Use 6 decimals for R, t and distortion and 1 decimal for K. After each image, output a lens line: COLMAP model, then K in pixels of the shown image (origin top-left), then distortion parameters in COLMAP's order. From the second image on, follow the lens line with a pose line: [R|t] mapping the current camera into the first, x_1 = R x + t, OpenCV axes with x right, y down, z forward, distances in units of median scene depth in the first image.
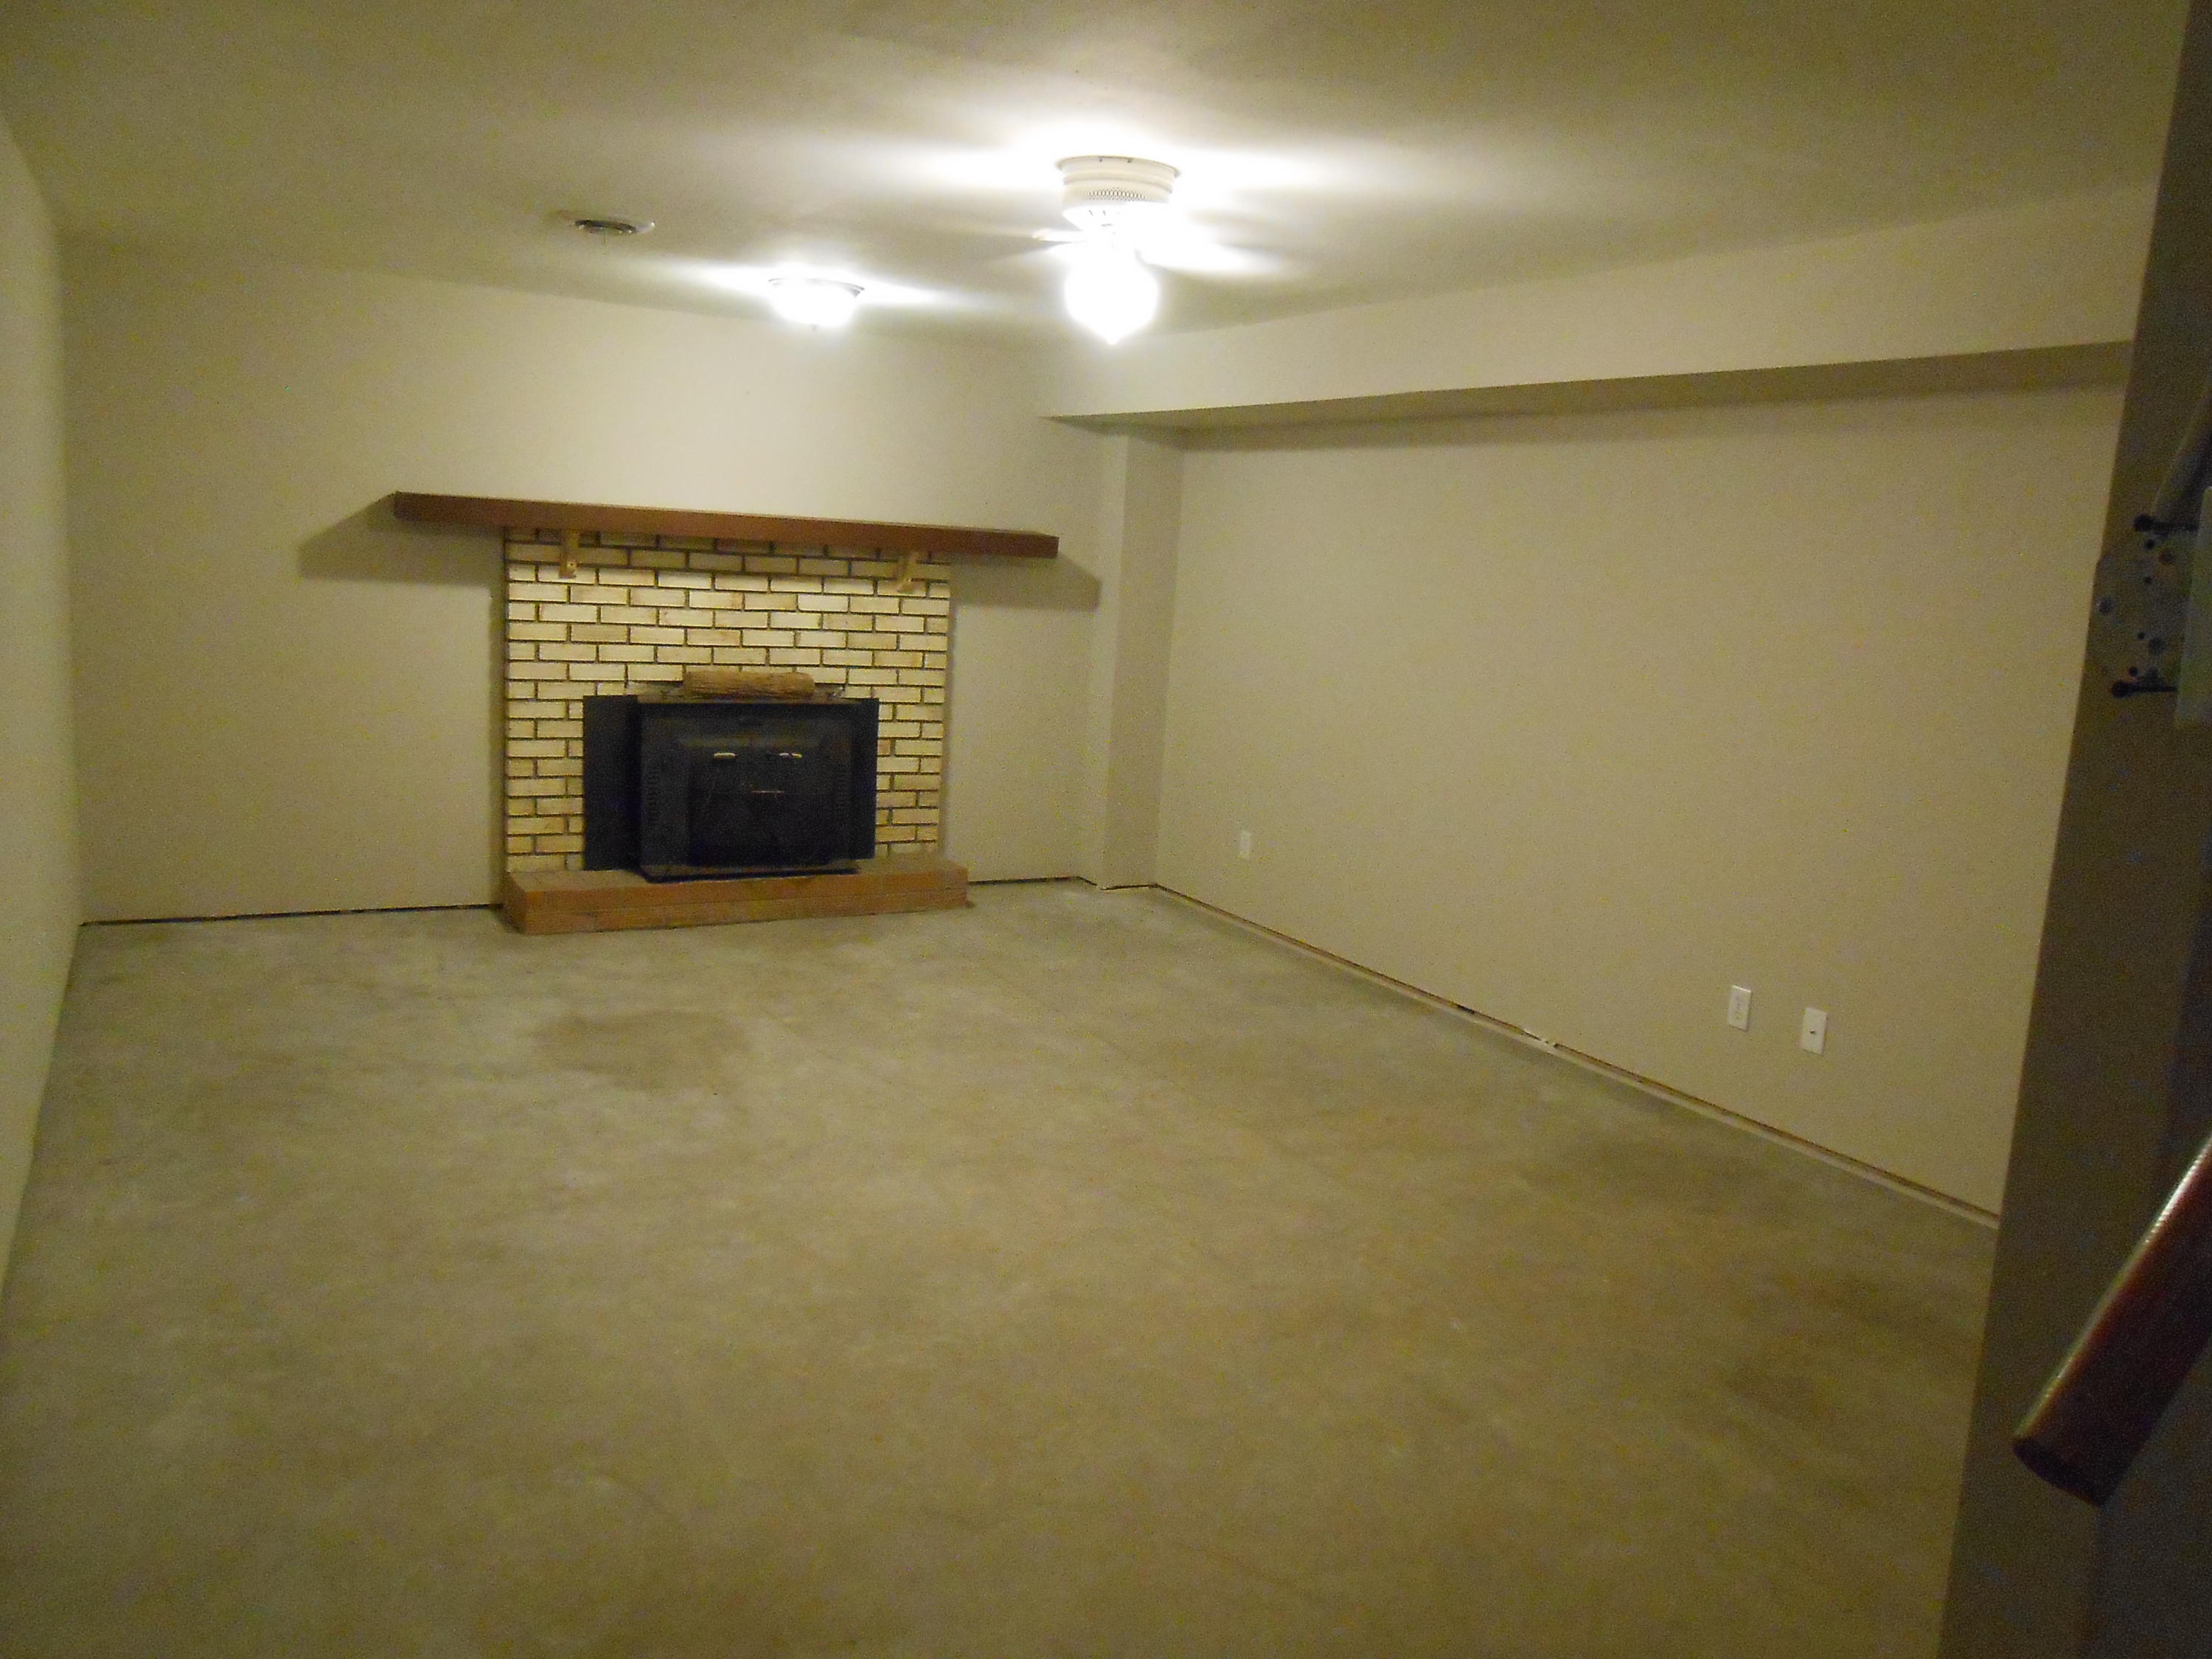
lens RADIAL K [[1690.1, 0, 1115.3], [0, 1690.1, 831.3], [0, 0, 1]] dist [-0.031941, 0.010964]
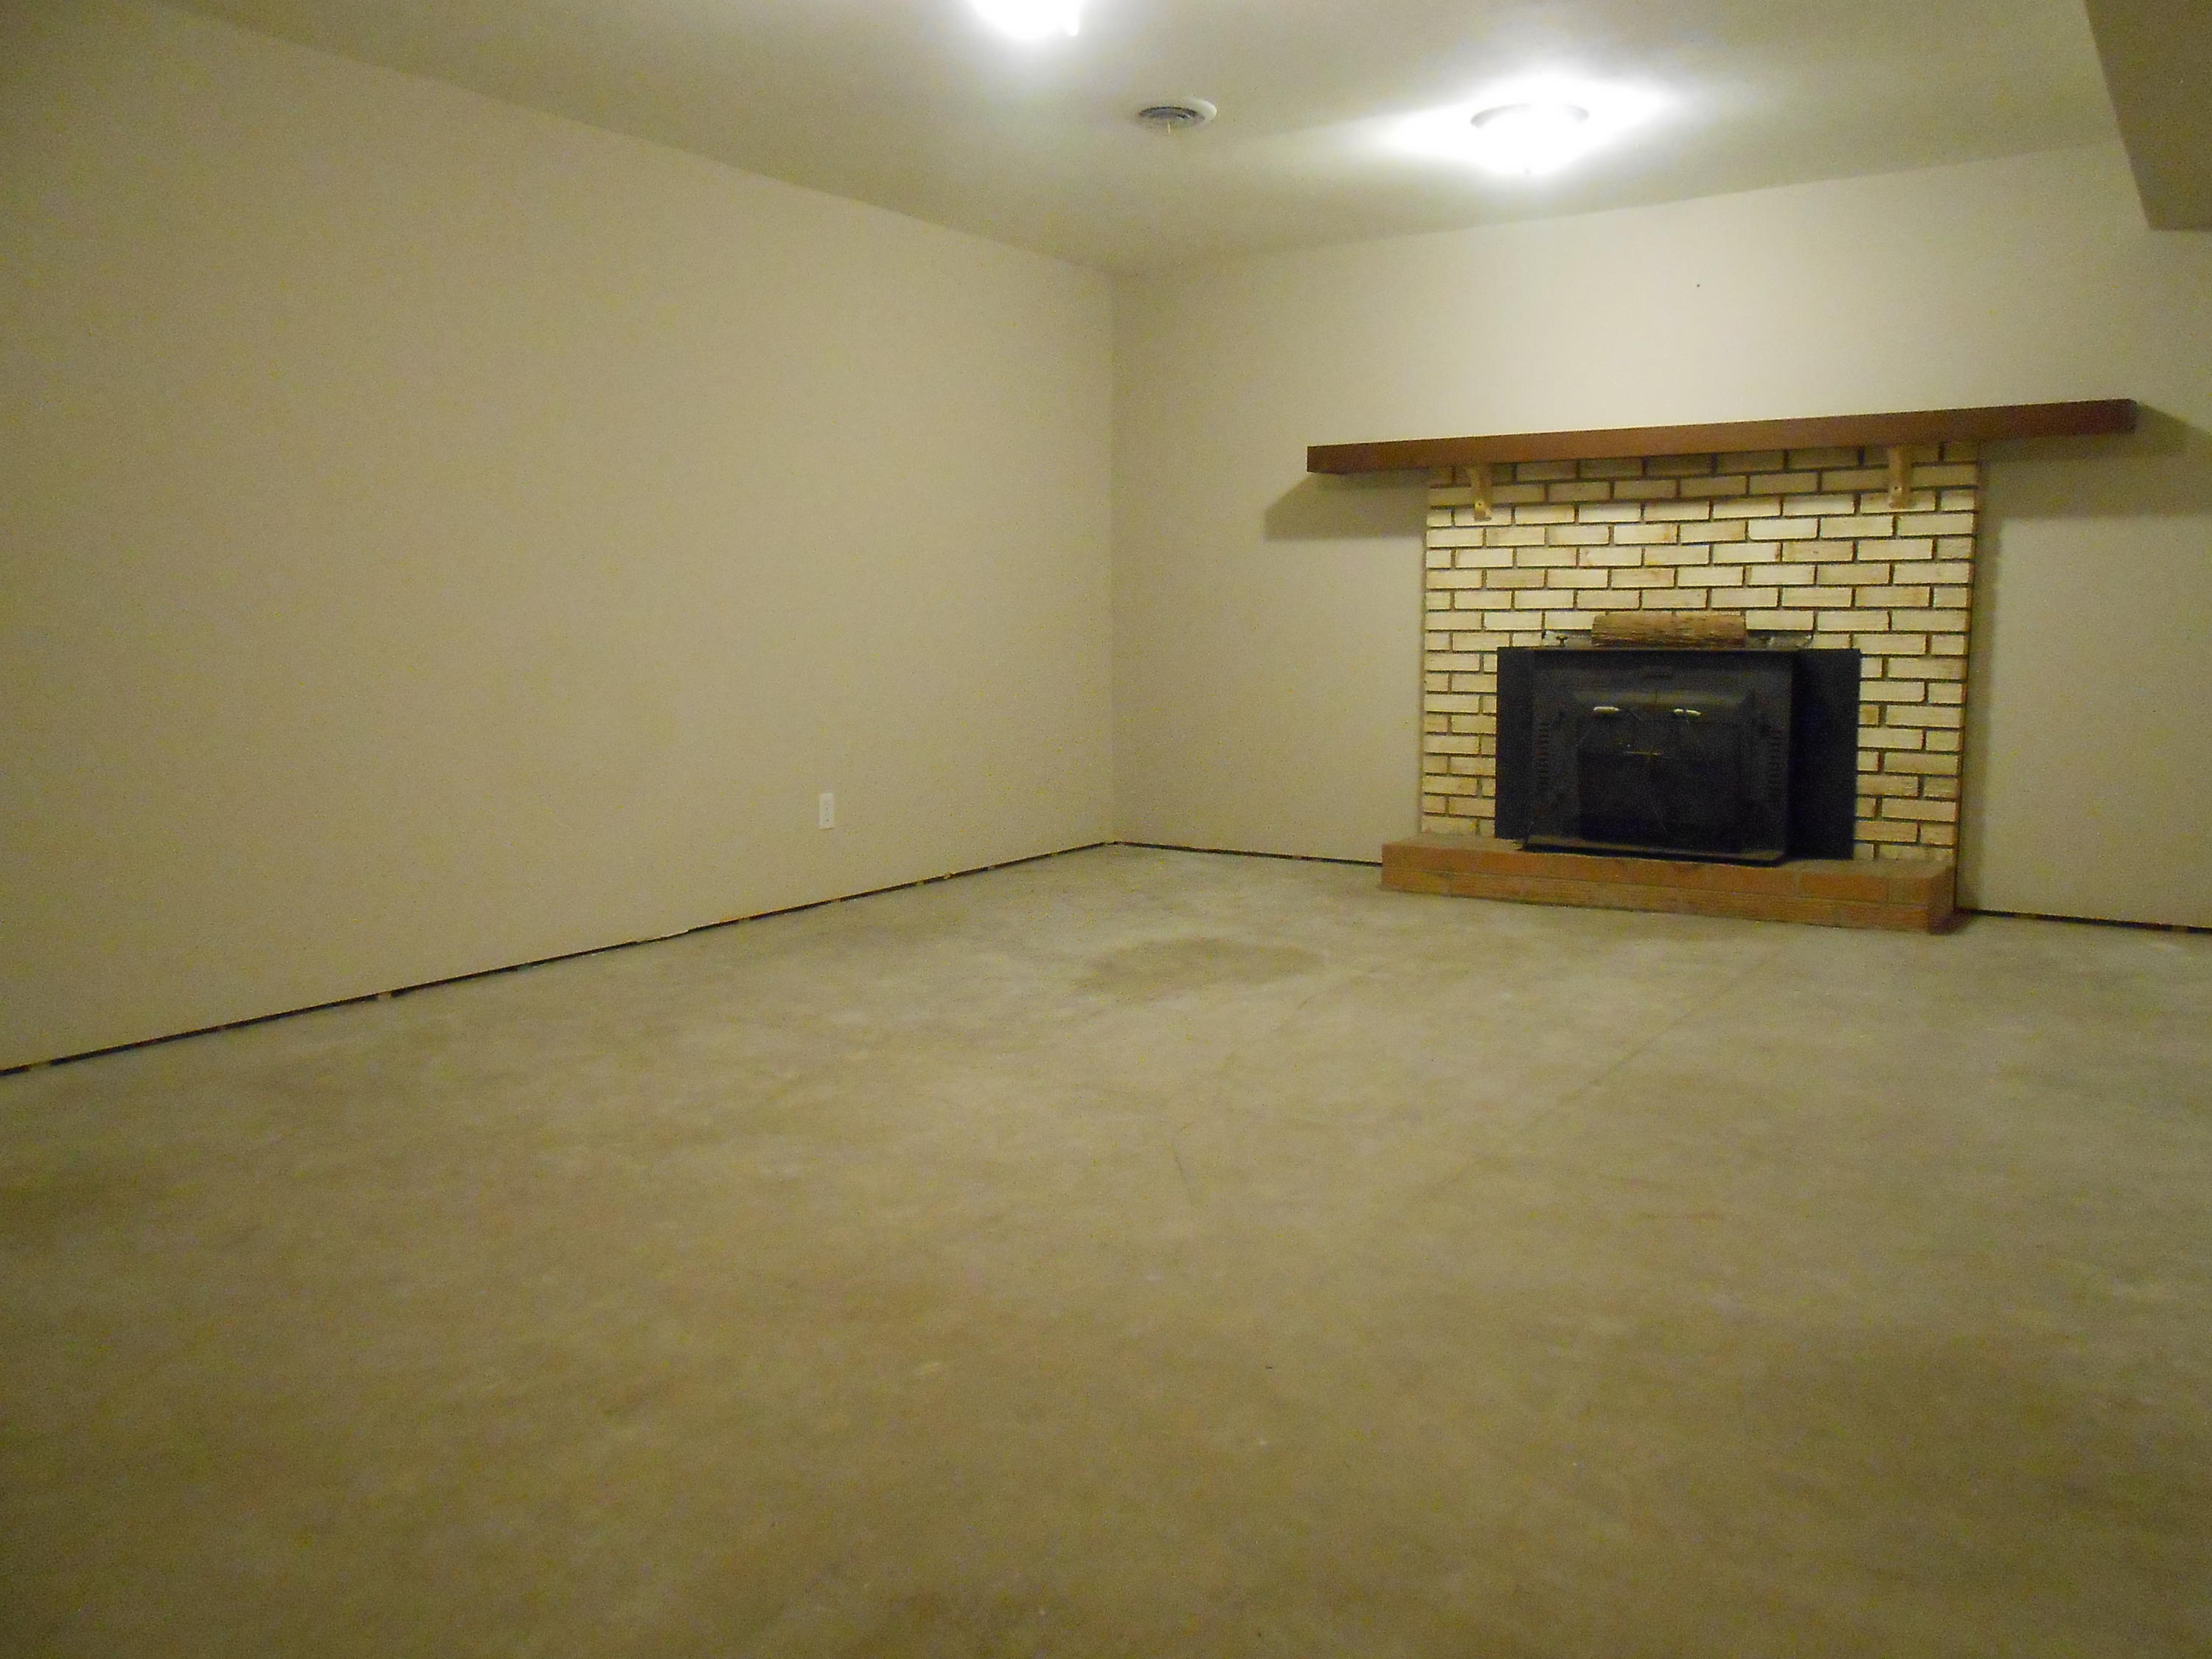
lens RADIAL K [[1690.1, 0, 1106.3], [0, 1690.1, 825.9], [0, 0, 1]] dist [-0.031941, 0.010964]
pose [[0.470675, 0.047897, -0.881005, 0.397590], [-0.110796, 0.993830, -0.005162, 0.045135], [0.875322, 0.100041, 0.473078, 0.376416]]
